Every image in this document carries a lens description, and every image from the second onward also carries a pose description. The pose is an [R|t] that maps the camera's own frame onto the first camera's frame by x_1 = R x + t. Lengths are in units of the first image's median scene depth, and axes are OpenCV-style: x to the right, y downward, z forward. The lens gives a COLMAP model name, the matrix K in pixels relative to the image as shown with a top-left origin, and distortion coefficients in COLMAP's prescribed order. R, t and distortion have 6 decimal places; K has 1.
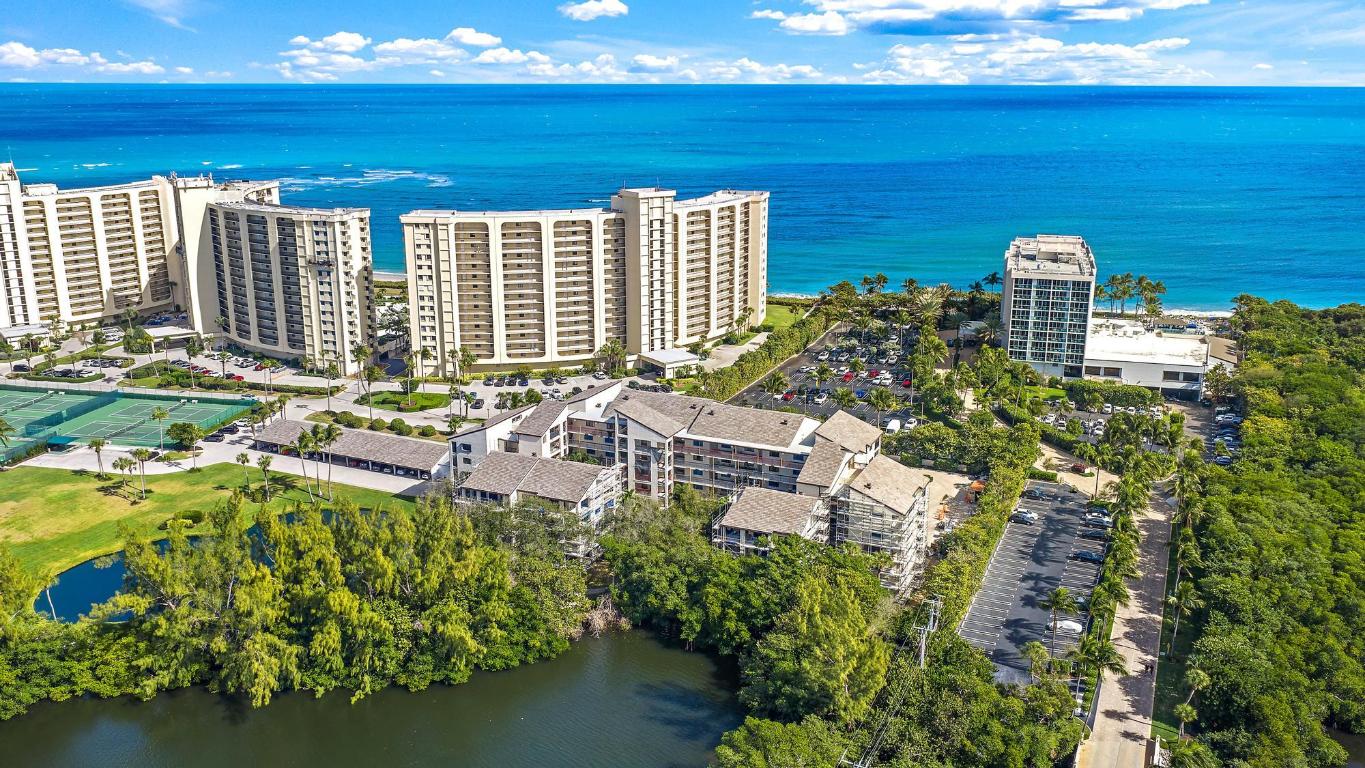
lens RADIAL K [[1040.9, 0, 739.6], [0, 1040.9, 351.3], [0, 0, 1]] dist [-0.015731, -0.020118]
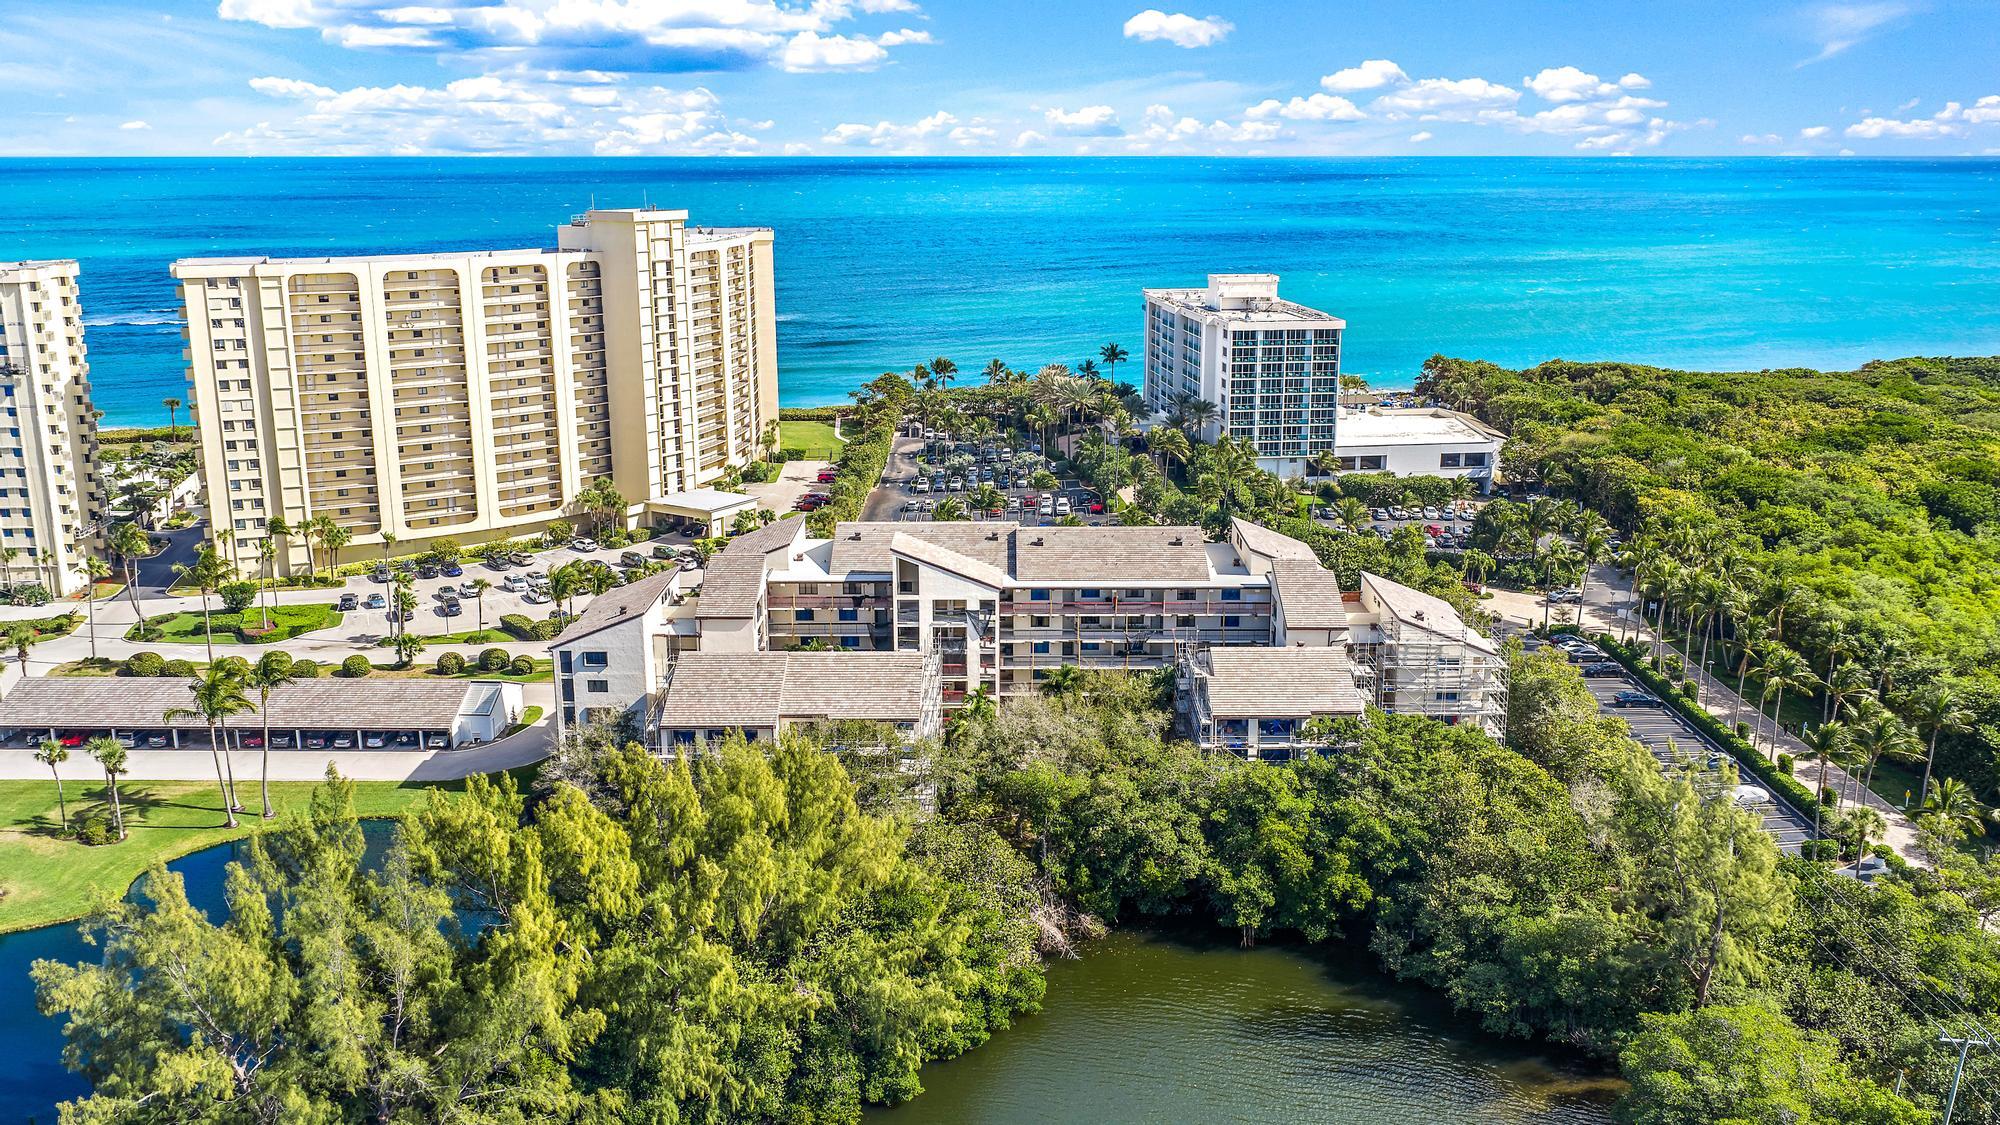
lens RADIAL K [[1525.1, 0, 1051.4], [0, 1525.1, 544.7], [0, 0, 1]] dist [-0.015731, -0.020118]
pose [[0.923074, -0.100838, 0.371168, -0.212331], [0.097597, 0.994844, 0.027559, 0.025627], [-0.372033, 0.010786, 0.928157, 0.156864]]
